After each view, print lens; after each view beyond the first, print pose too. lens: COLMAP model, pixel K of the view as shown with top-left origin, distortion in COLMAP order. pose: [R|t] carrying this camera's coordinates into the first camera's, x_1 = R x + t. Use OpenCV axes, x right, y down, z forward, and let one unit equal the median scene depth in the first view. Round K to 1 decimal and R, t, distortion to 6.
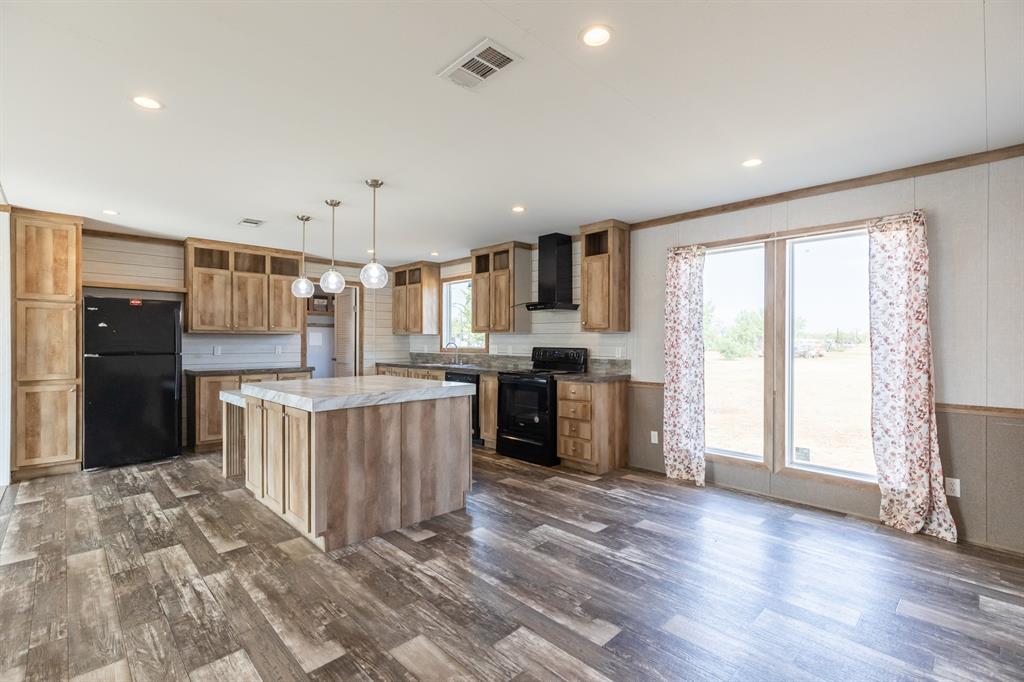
lens RADIAL K [[463.7, 0, 507.9], [0, 463.7, 342.3], [0, 0, 1]] dist [0.007752, -0.000092]
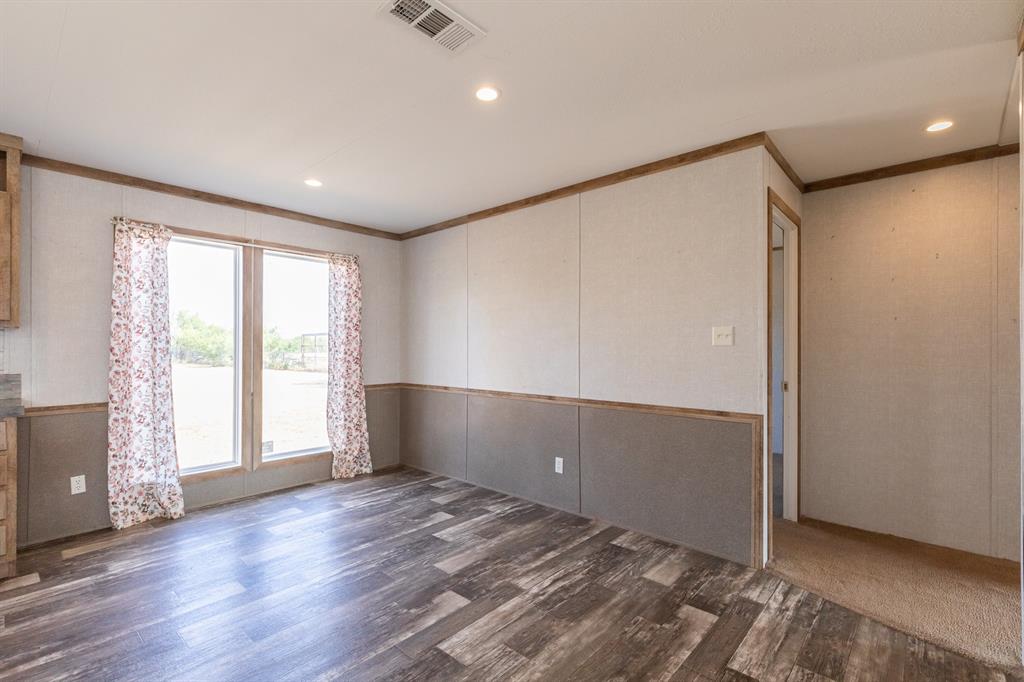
lens RADIAL K [[463.7, 0, 507.9], [0, 463.7, 342.3], [0, 0, 1]] dist [0.007752, -0.000092]
pose [[-0.059447, 0.005907, 0.998214, -0.431093], [-0.000496, 0.999982, -0.005947, -0.000728], [-0.998231, -0.000848, -0.059443, 0.432656]]
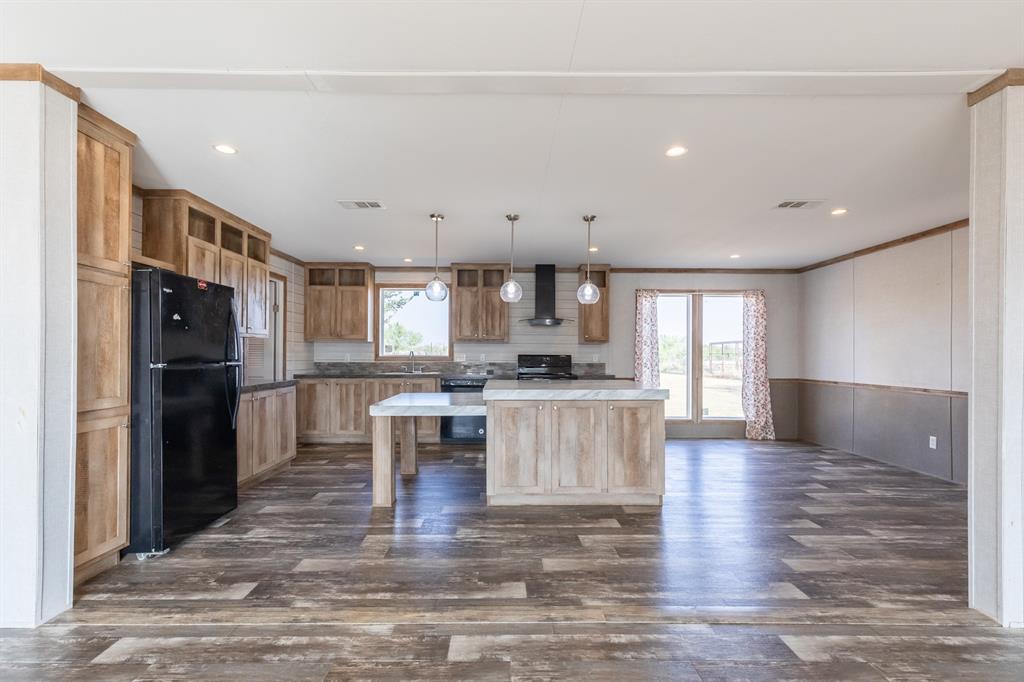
lens RADIAL K [[461.2, 0, 505.1], [0, 461.2, 353.0], [0, 0, 1]] dist [0.001598, -0.000444]
pose [[0.695177, 0.003553, 0.718830, -1.065083], [-0.002059, 0.999994, -0.002951, 0.012894], [-0.718836, 0.000572, 0.695180, 0.260368]]
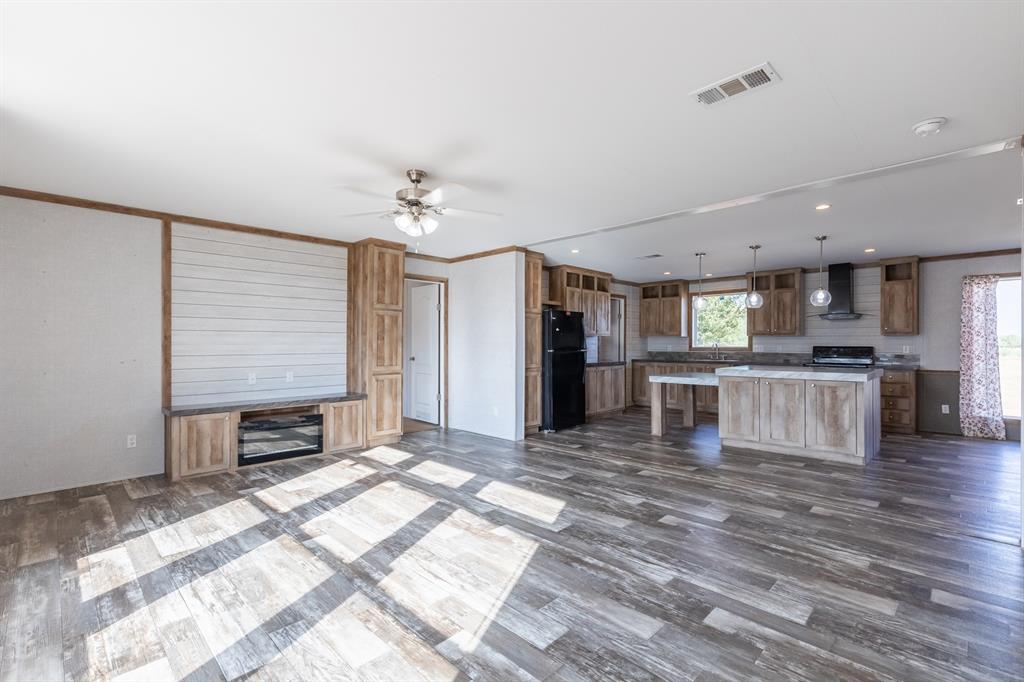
lens RADIAL K [[454.8, 0, 509.4], [0, 454.8, 344.3], [0, 0, 1]] dist [0.004646, 0.000016]
pose [[0.999964, 0.000738, 0.008493, -1.085246], [-0.000726, 0.999999, -0.001366, 0.009968], [-0.008494, 0.001360, 0.999963, -0.406312]]
